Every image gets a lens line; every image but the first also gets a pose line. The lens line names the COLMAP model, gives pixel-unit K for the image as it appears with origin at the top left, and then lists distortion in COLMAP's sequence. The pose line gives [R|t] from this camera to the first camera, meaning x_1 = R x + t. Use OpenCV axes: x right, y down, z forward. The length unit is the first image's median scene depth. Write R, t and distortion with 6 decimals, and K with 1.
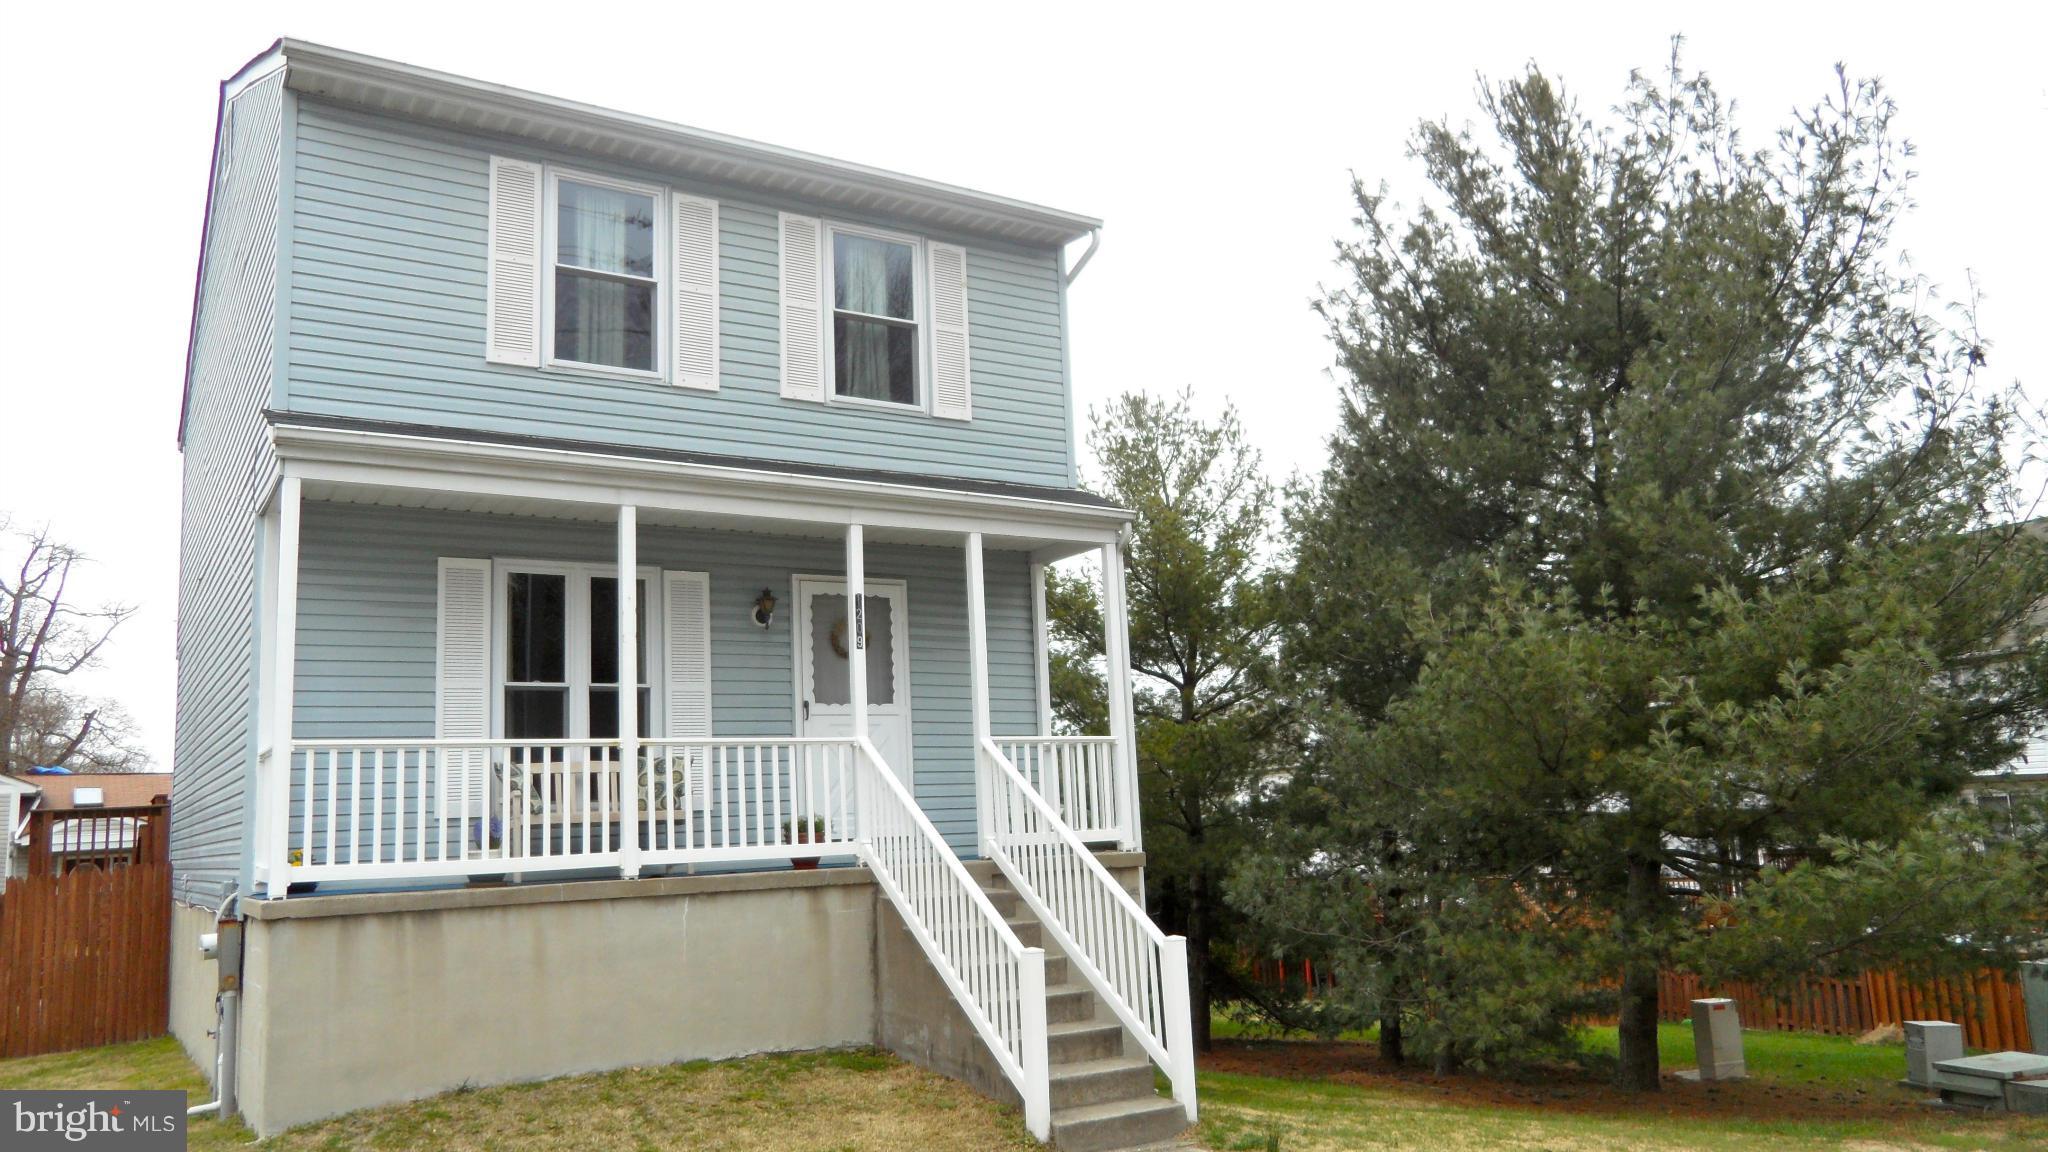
lens RADIAL K [[1366.2, 0, 1018.2], [0, 1366.2, 585.2], [0, 0, 1]] dist [-0.010921, 0.031466]
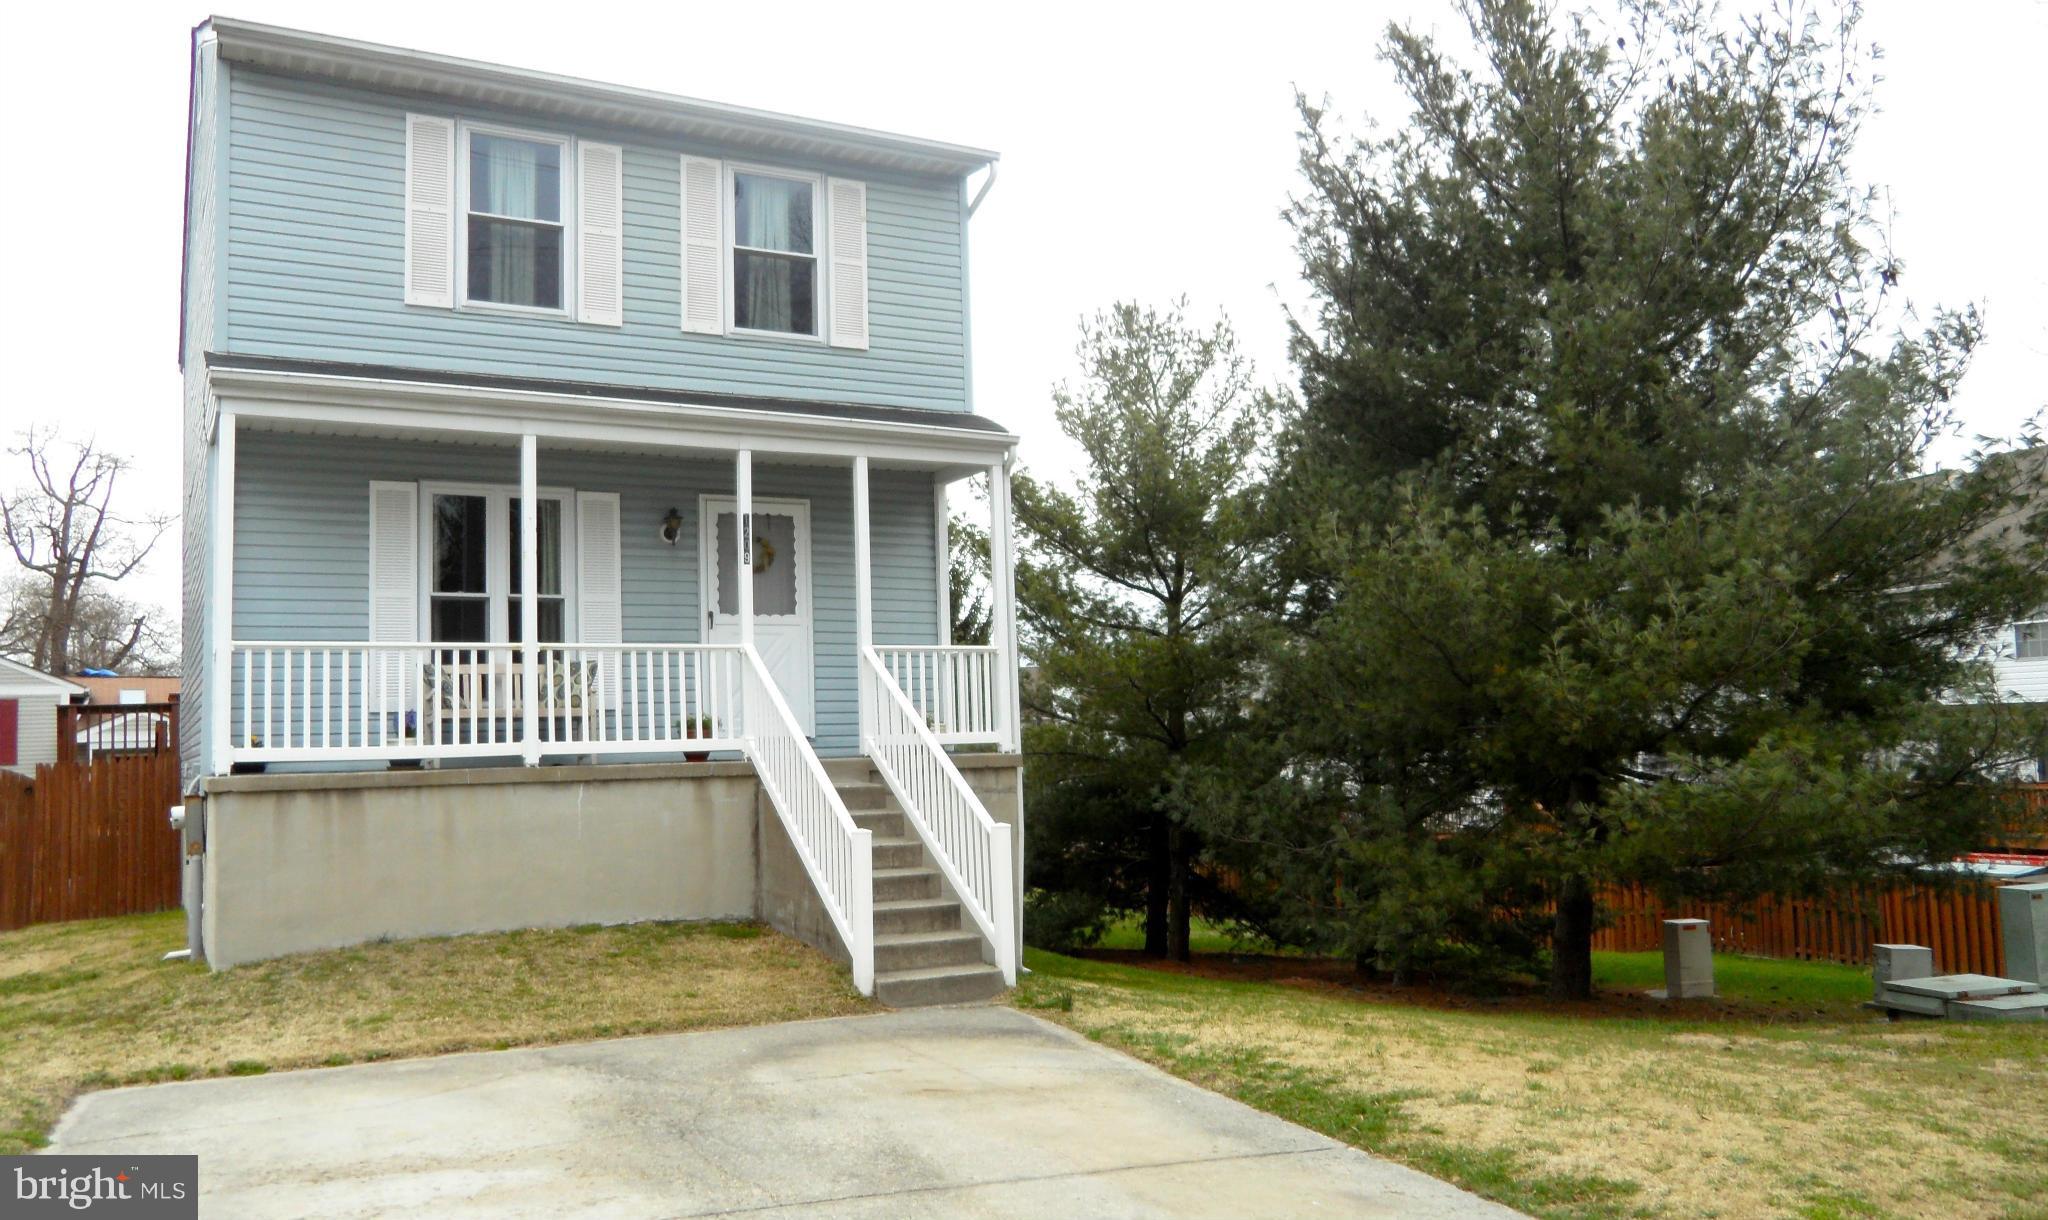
lens RADIAL K [[1493.0, 0, 1024.8], [0, 1493.0, 584.2], [0, 0, 1]] dist [-0.007504, 0.027727]
pose [[0.997041, 0.006777, -0.076573, 0.189731], [-0.001888, 0.997965, 0.063743, -0.013459], [0.076850, -0.063410, 0.995024, -0.167058]]
